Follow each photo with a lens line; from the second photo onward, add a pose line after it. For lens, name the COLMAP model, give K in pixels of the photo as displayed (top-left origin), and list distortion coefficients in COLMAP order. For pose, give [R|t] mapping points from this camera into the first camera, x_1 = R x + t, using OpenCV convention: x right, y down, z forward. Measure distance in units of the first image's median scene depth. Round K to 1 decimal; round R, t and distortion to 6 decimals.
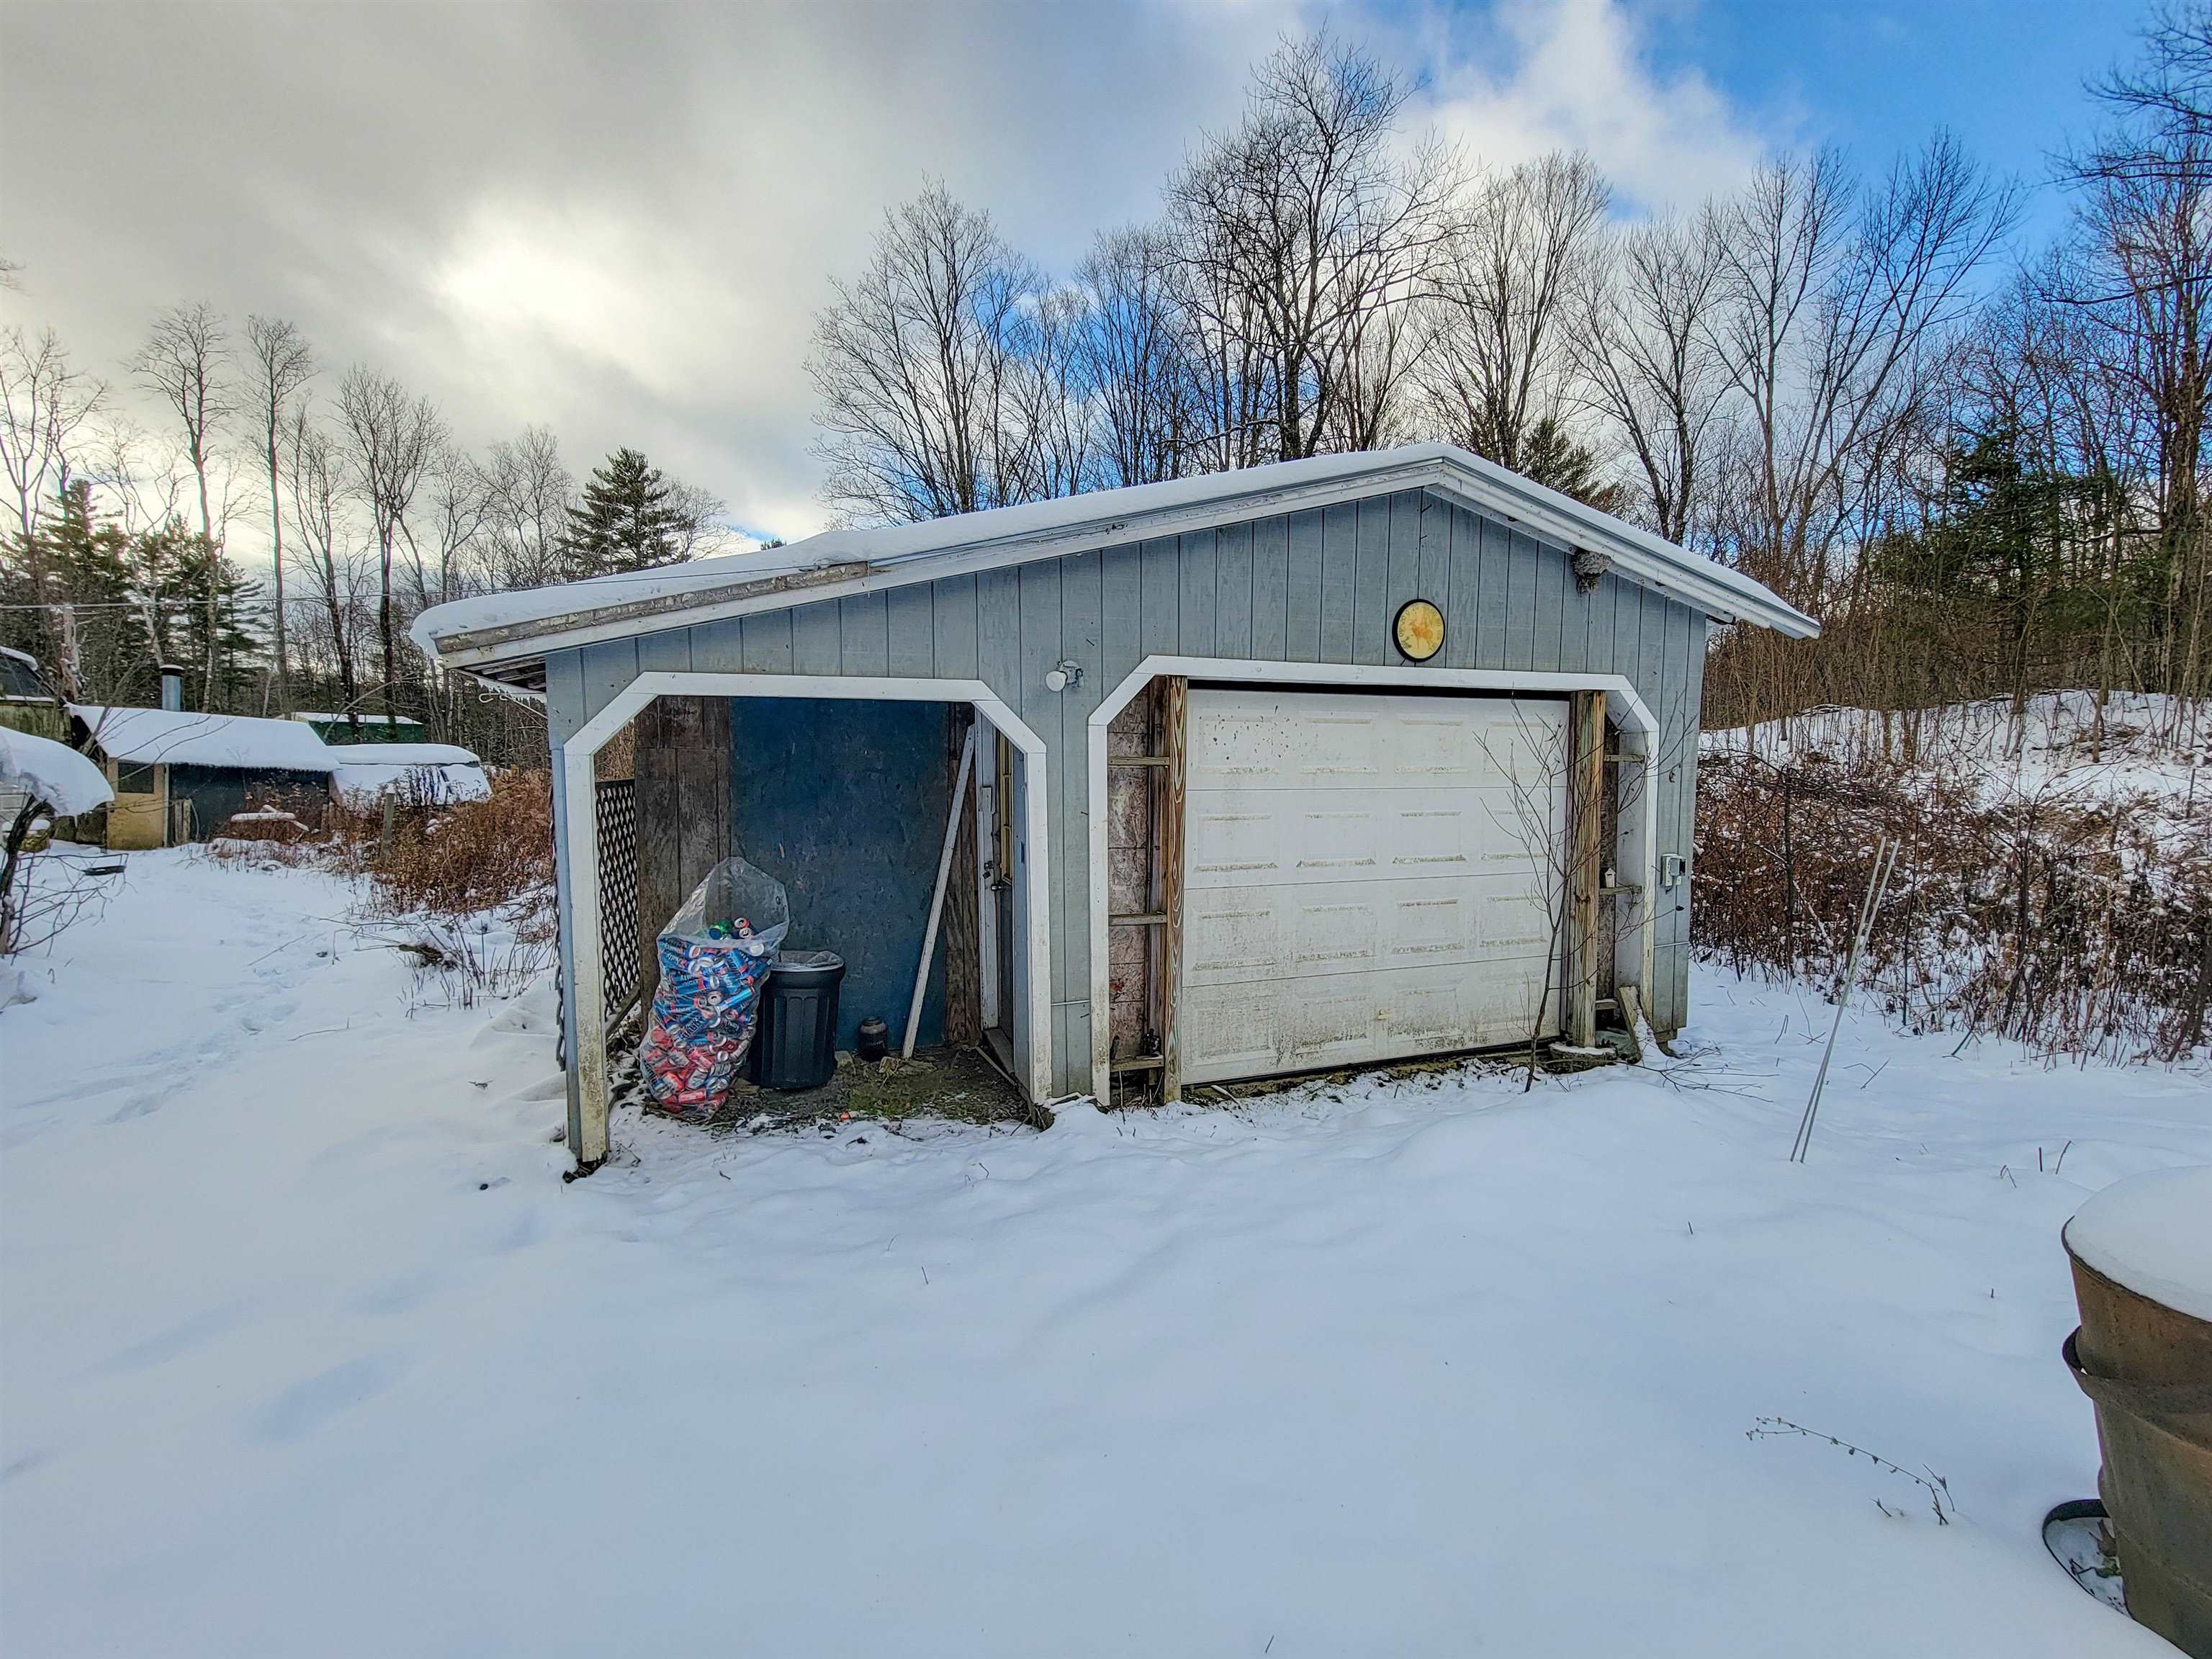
lens RADIAL K [[887.2, 0, 1107.9], [0, 887.2, 833.7], [0, 0, 1]] dist [-0.000491, -0.001275]
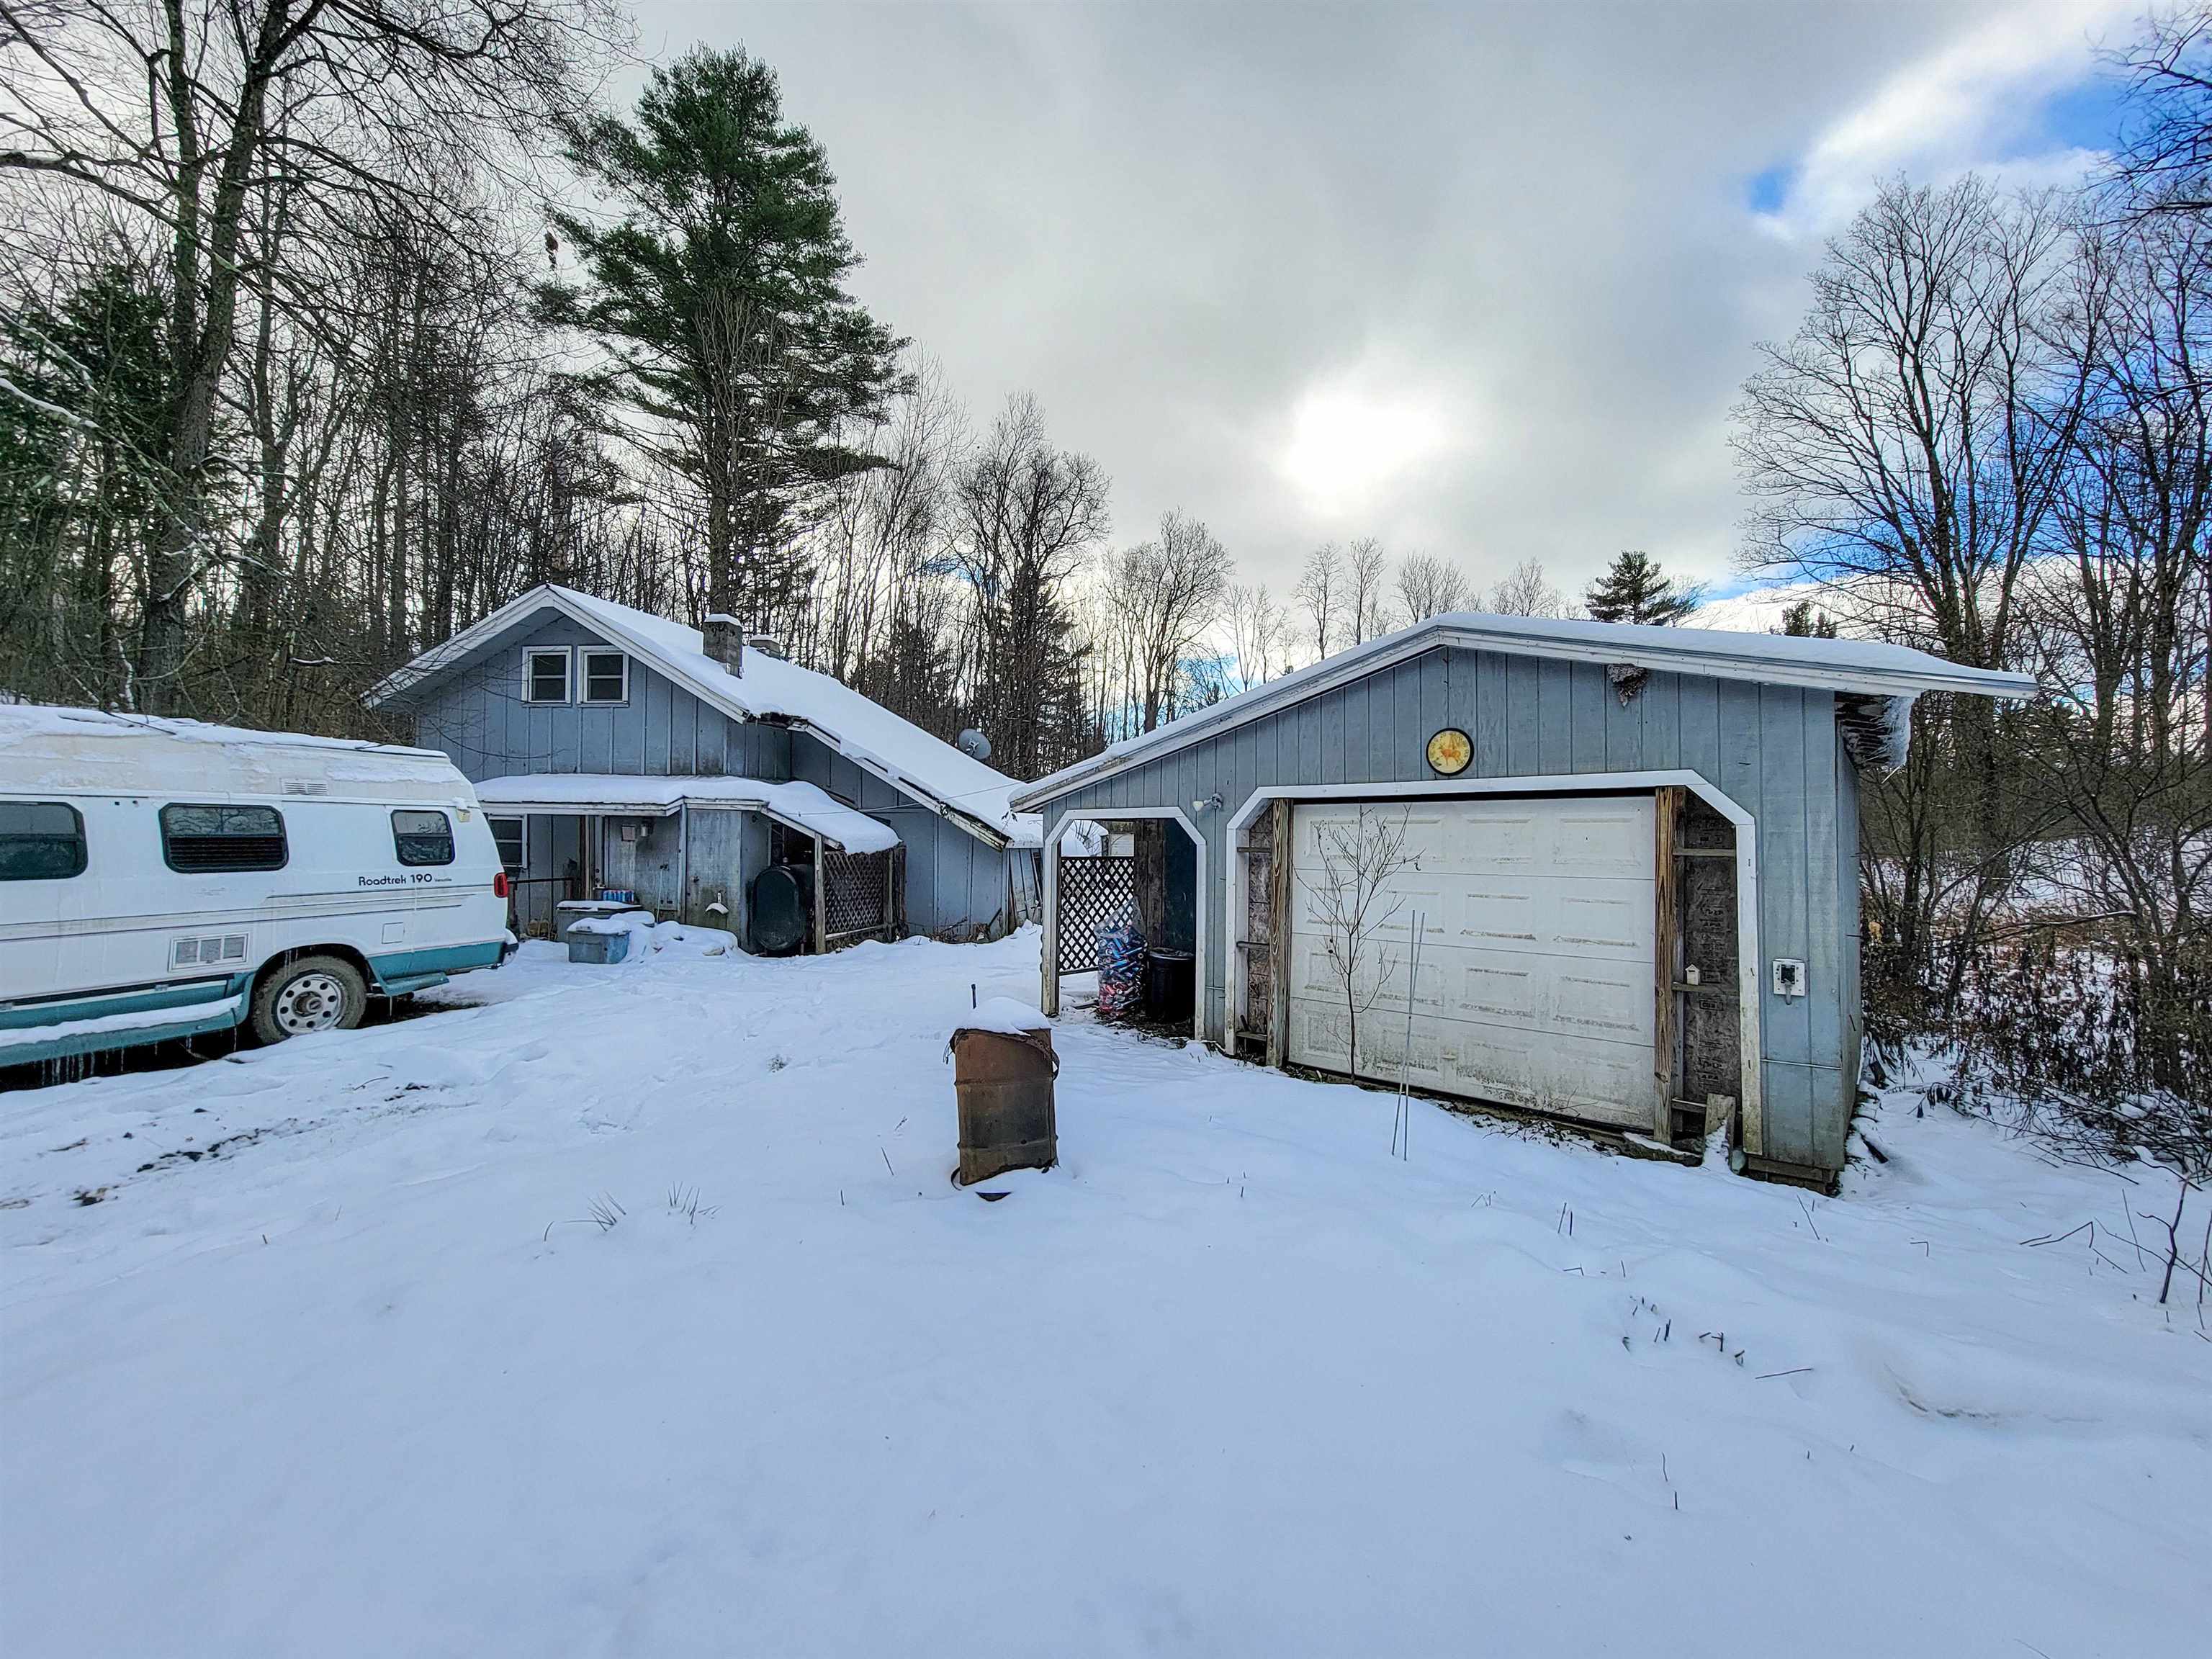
lens RADIAL K [[876.9, 0, 1132.1], [0, 876.9, 832.7], [0, 0, 1]] dist [-0.008665, -0.000395]
pose [[0.511268, -0.006473, -0.859397, 0.230642], [-0.077638, 0.995535, -0.053686, -0.001274], [0.855907, 0.094170, 0.508483, -0.007028]]
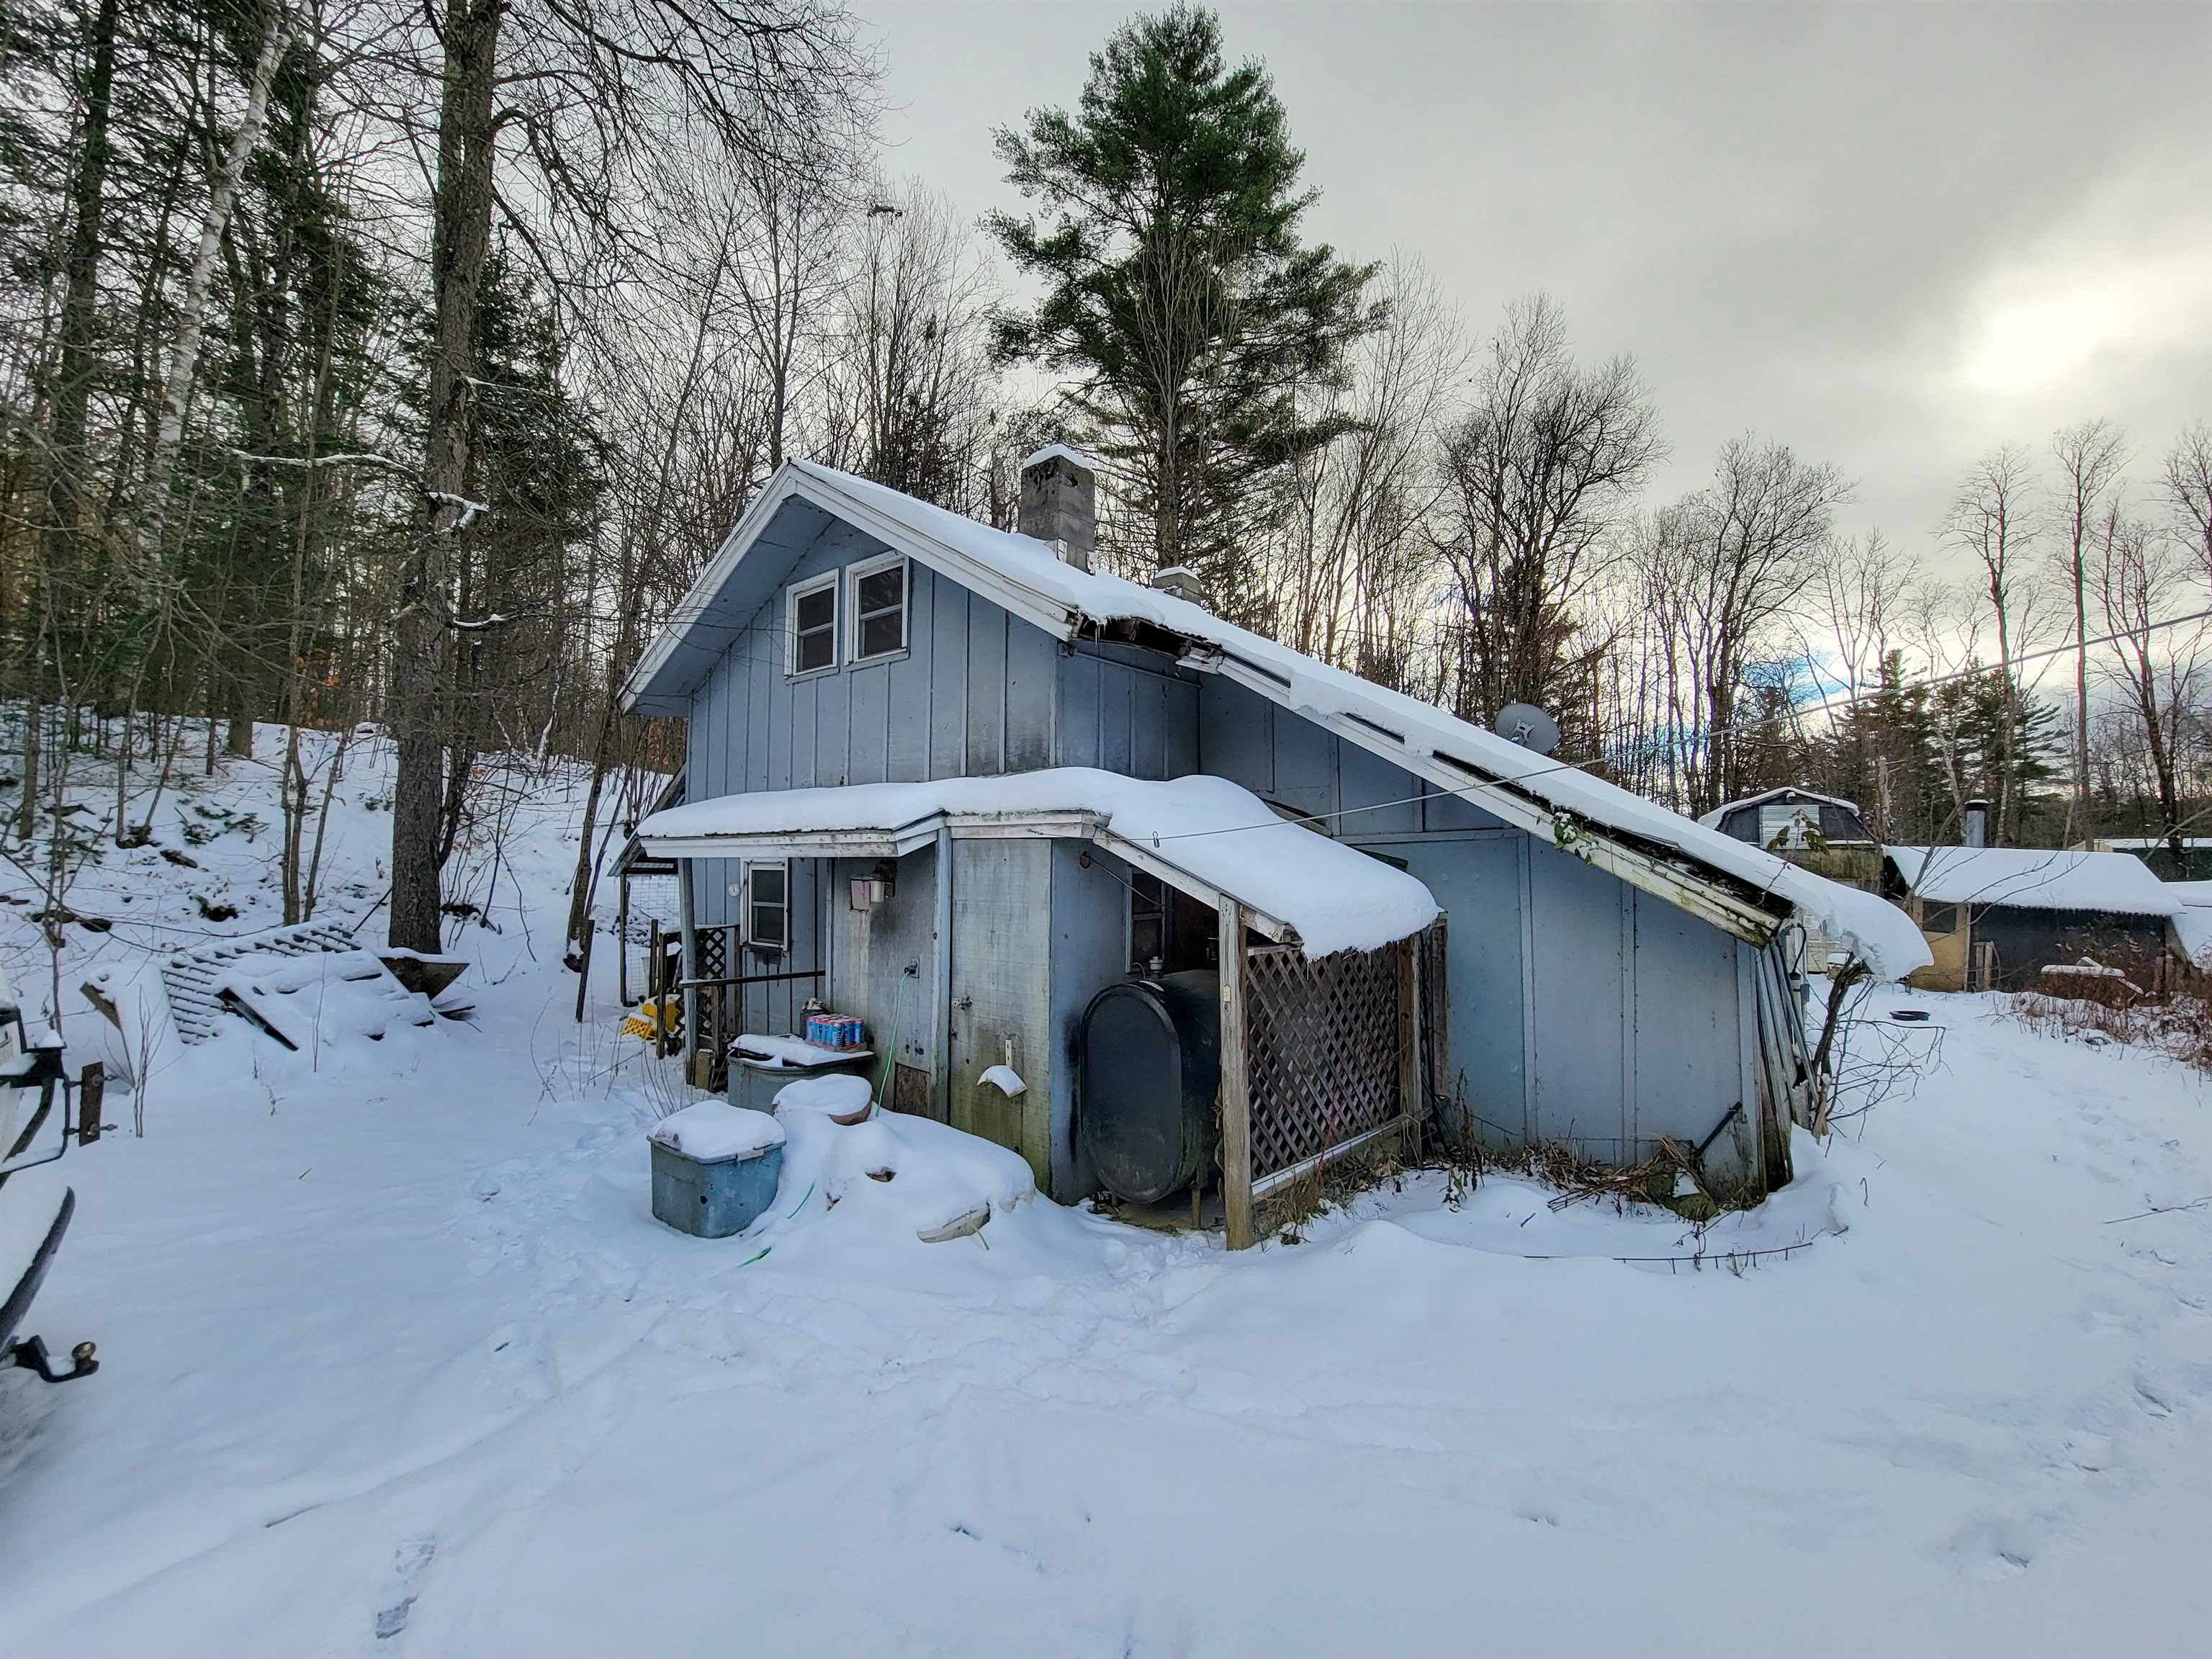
lens RADIAL K [[887.2, 0, 1107.9], [0, 887.2, 833.7], [0, 0, 1]] dist [-0.000491, -0.001275]
pose [[-0.006868, -0.059462, -0.998207, -0.078687], [-0.087637, 0.994425, -0.058634, -0.012706], [0.996129, 0.087077, -0.012041, 0.063538]]
